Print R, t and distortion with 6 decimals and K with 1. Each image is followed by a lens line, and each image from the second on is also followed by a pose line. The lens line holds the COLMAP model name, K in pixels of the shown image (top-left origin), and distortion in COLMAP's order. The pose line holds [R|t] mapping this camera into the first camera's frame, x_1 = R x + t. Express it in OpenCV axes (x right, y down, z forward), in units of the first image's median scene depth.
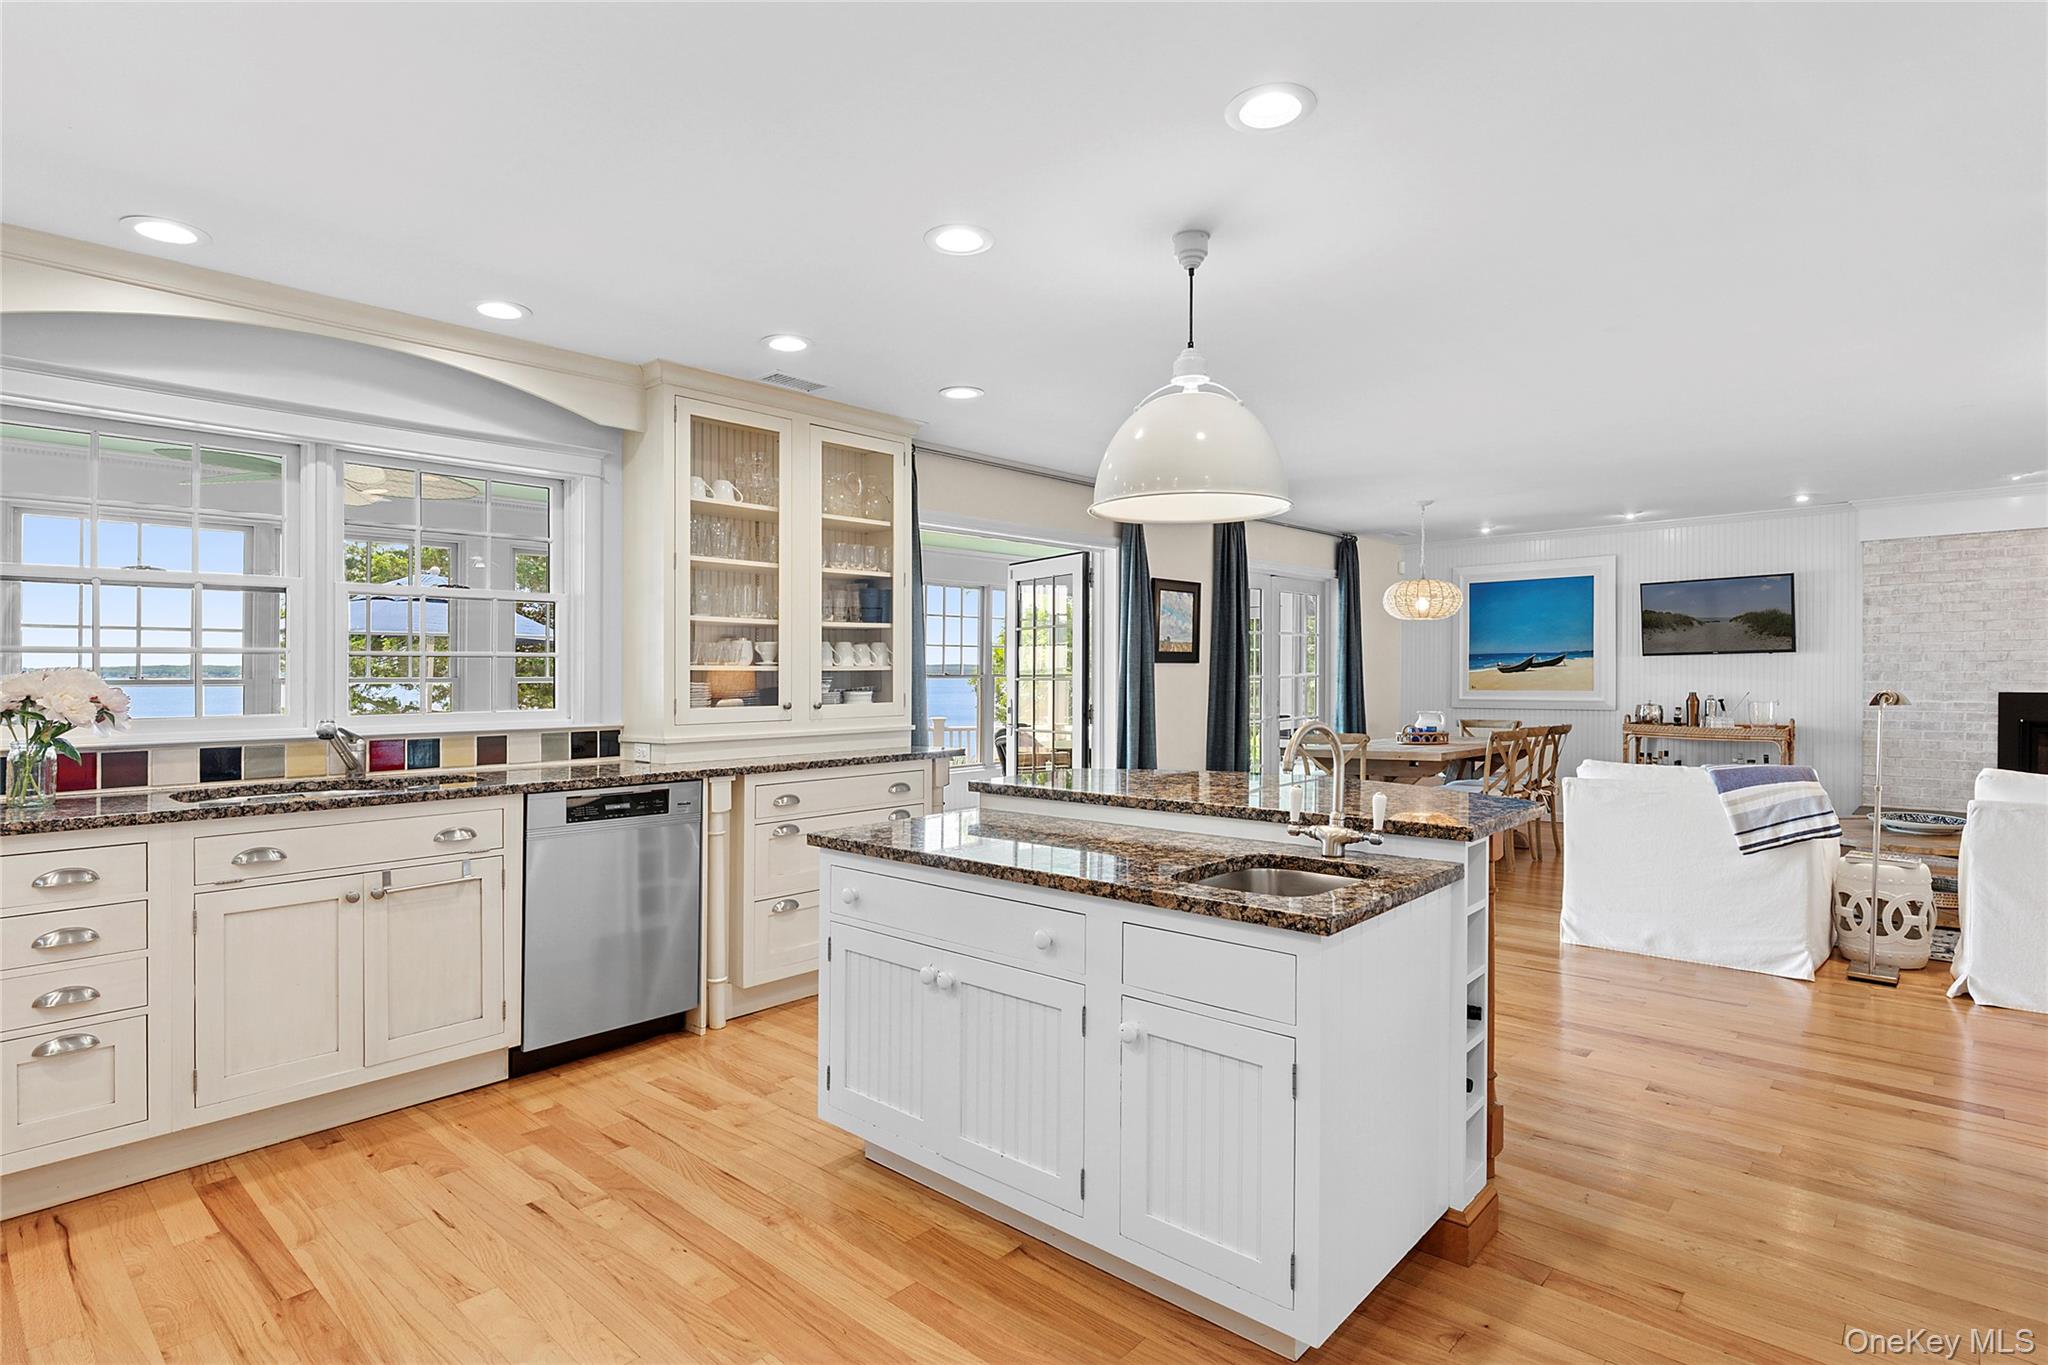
lens RADIAL K [[1052.4, 0, 1011.1], [0, 1052.4, 676.1], [0, 0, 1]] dist [-0.004441, 0.000473]
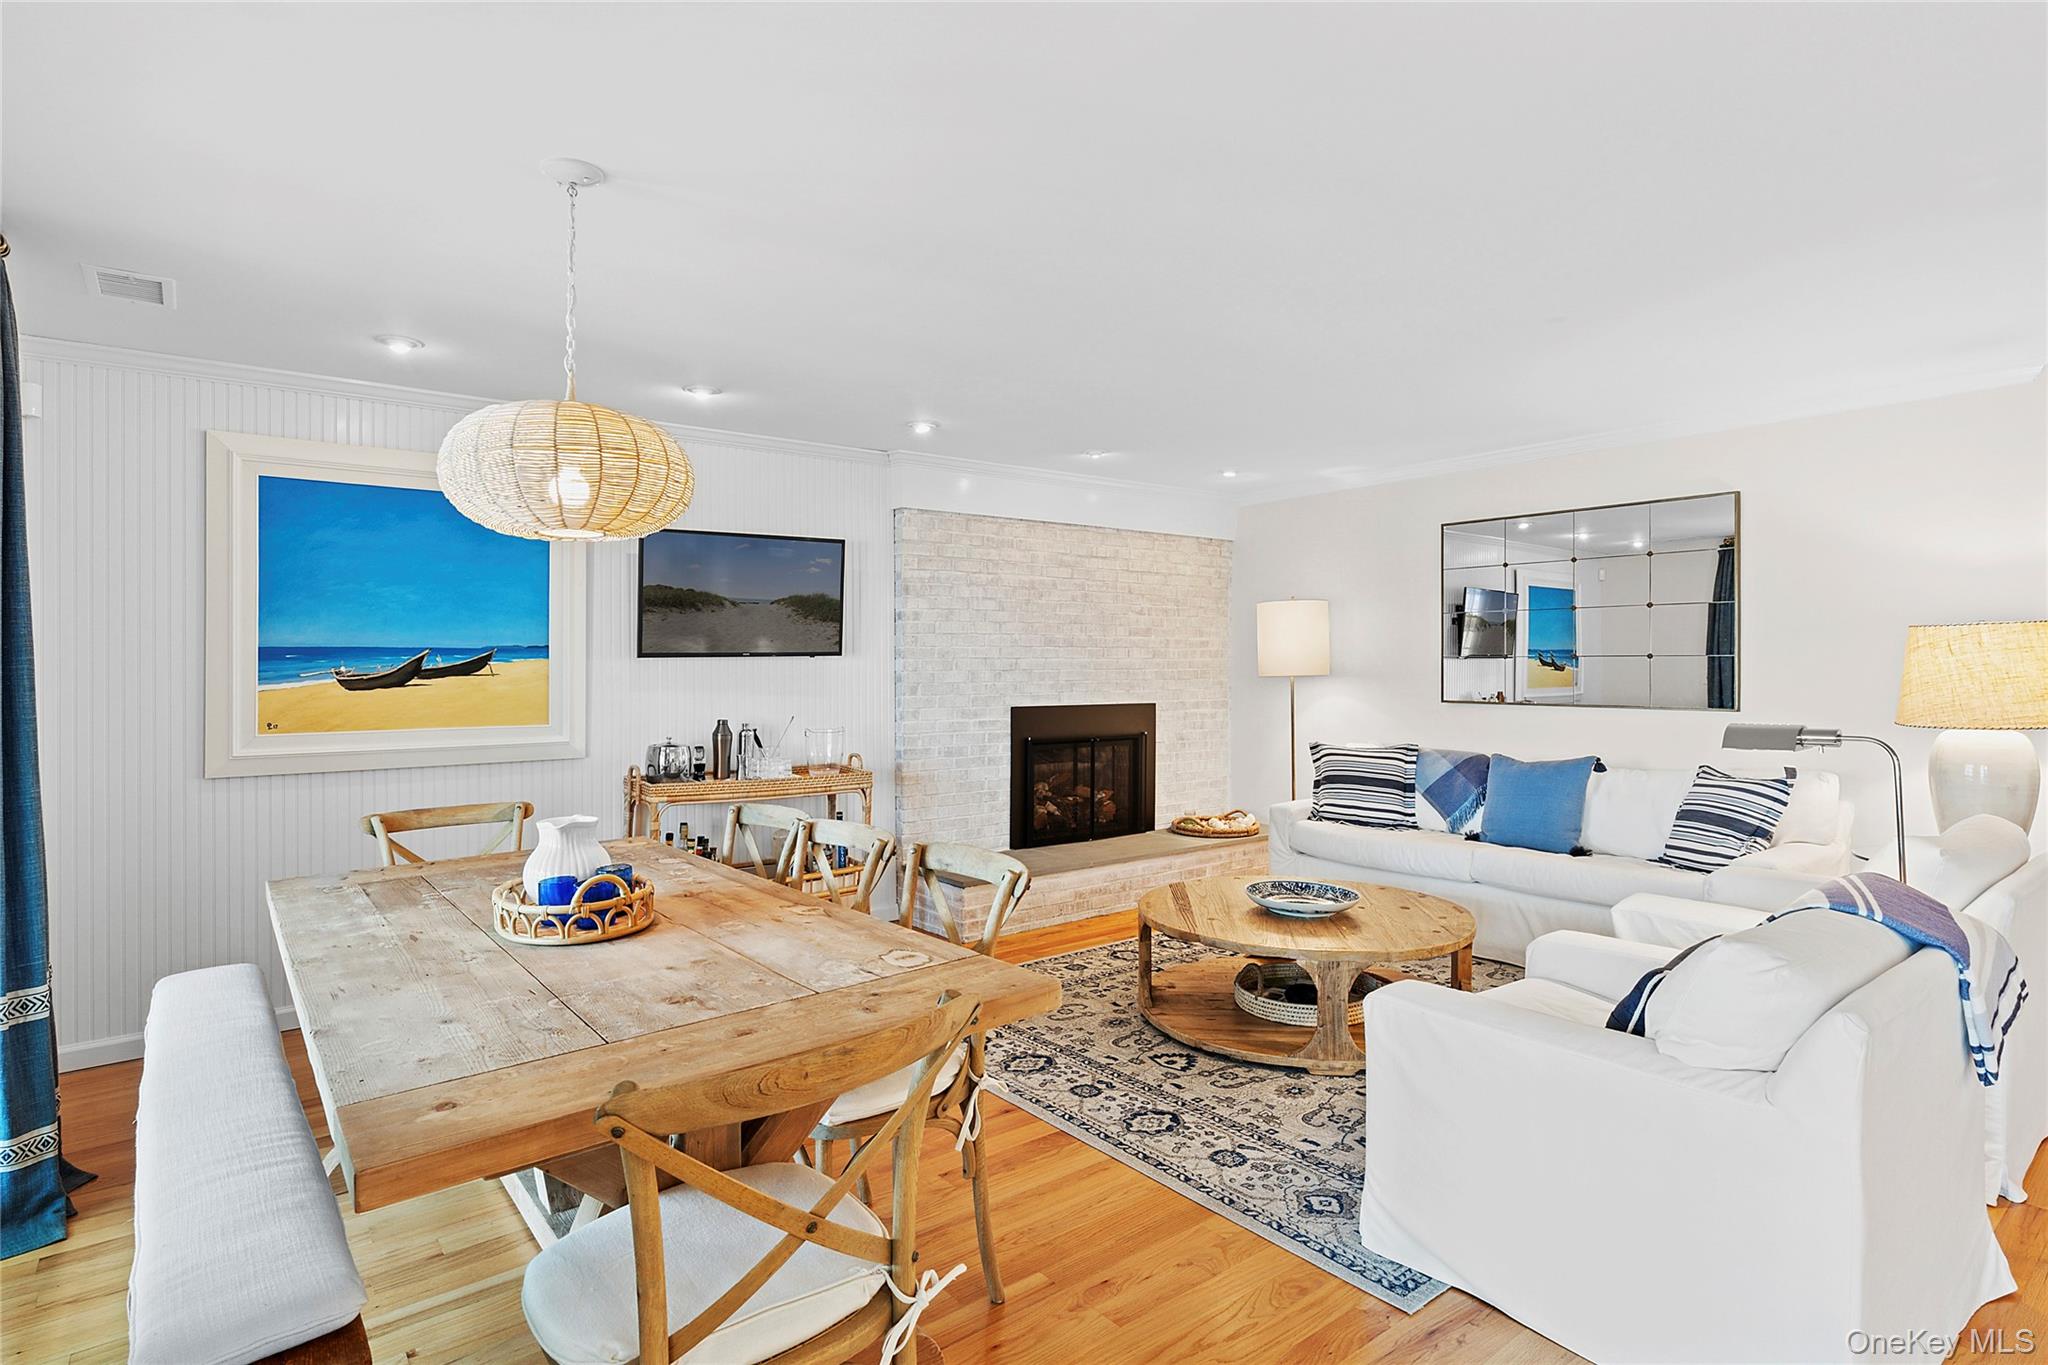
lens RADIAL K [[1052.4, 0, 1022.6], [0, 1052.4, 679.6], [0, 0, 1]] dist [-0.004441, 0.000473]
pose [[0.161297, -0.004936, 0.986894, 0.084345], [0.006344, 0.999972, 0.003965, -0.008809], [-0.986886, 0.005621, 0.161324, 0.733016]]
